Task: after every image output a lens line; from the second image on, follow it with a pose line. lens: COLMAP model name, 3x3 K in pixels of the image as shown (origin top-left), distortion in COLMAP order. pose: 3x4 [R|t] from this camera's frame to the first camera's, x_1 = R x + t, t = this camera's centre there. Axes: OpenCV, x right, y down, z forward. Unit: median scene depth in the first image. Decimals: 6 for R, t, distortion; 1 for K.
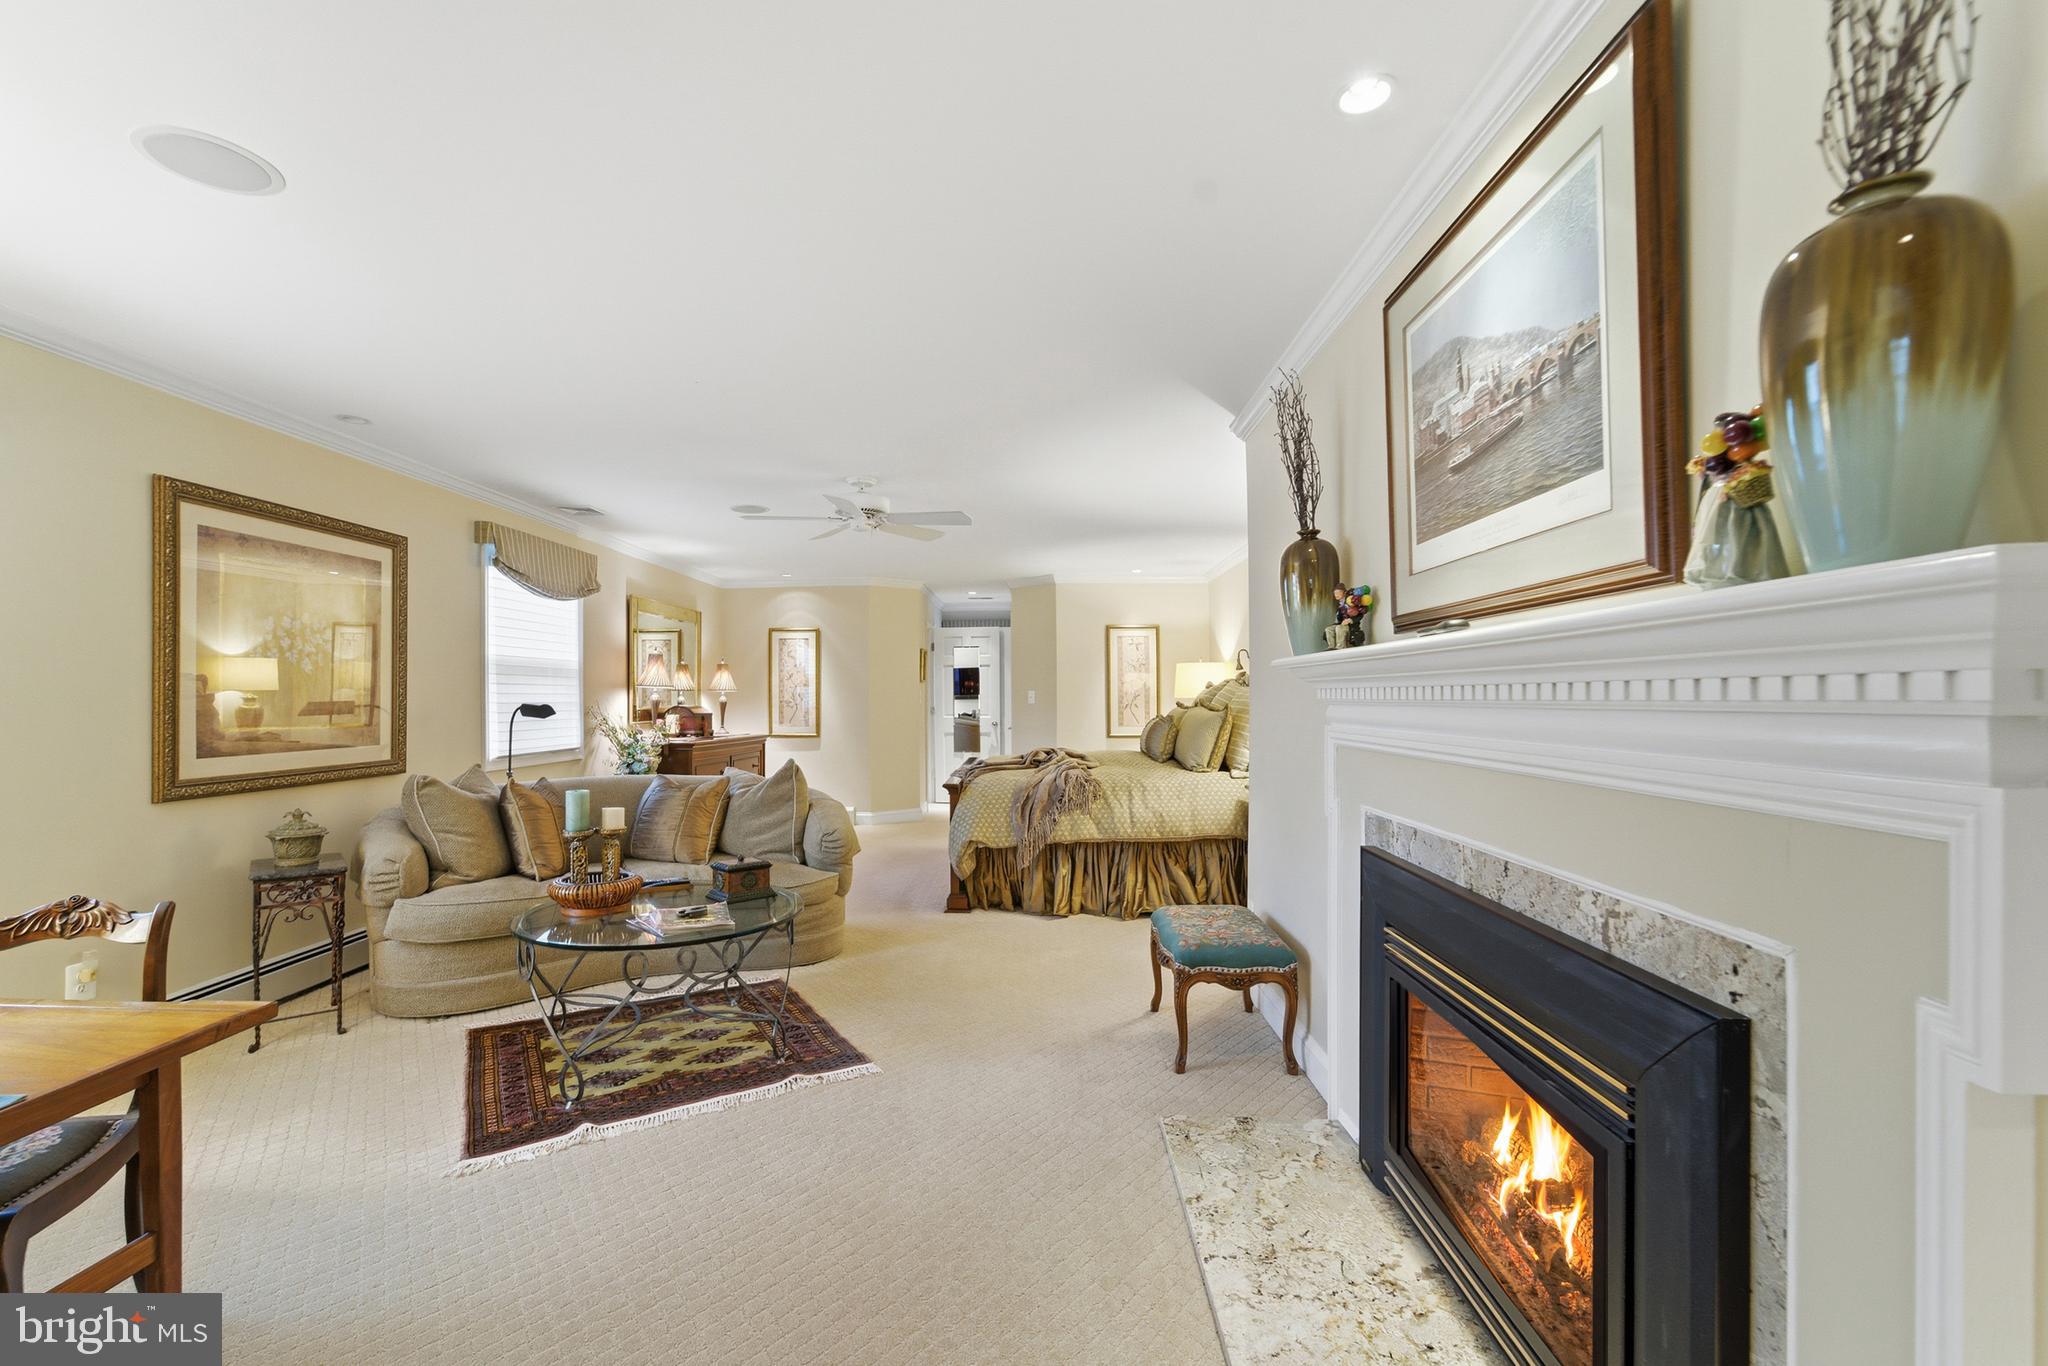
lens RADIAL K [[857.4, 0, 1002.6], [0, 857.4, 682.1], [0, 0, 1]] dist [-0.020702, -0.000161]
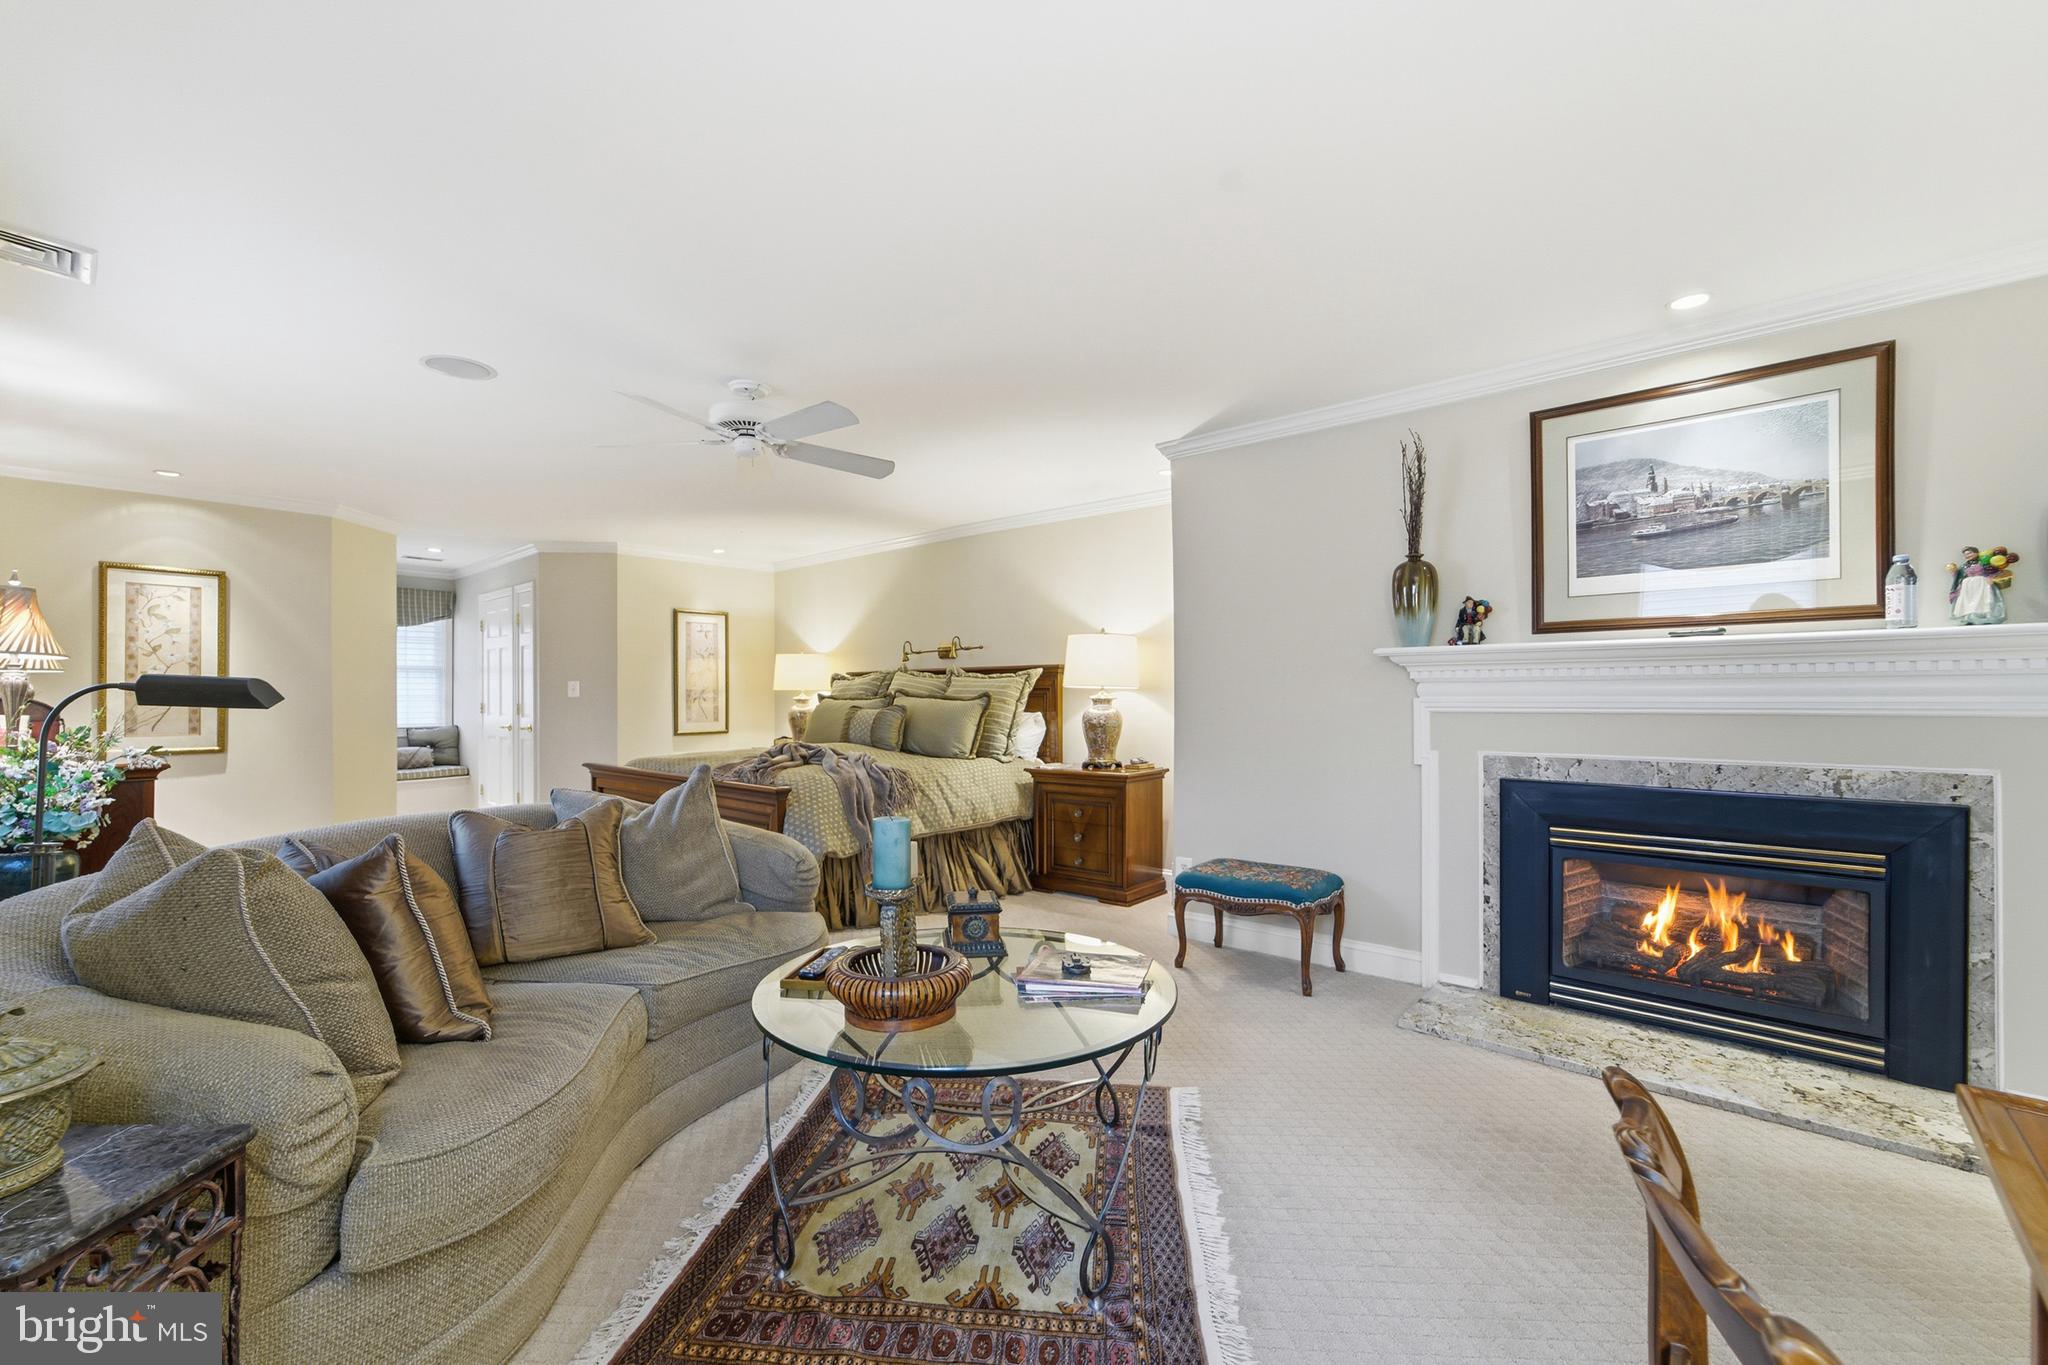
lens RADIAL K [[822.9, 0, 996.1], [0, 822.9, 684.9], [0, 0, 1]] dist [-0.010259, 0.000108]
pose [[0.625147, 0.011937, 0.780416, -1.209536], [-0.011863, 0.999913, -0.005792, 0.050453], [-0.780417, -0.005637, 0.625234, 0.797105]]
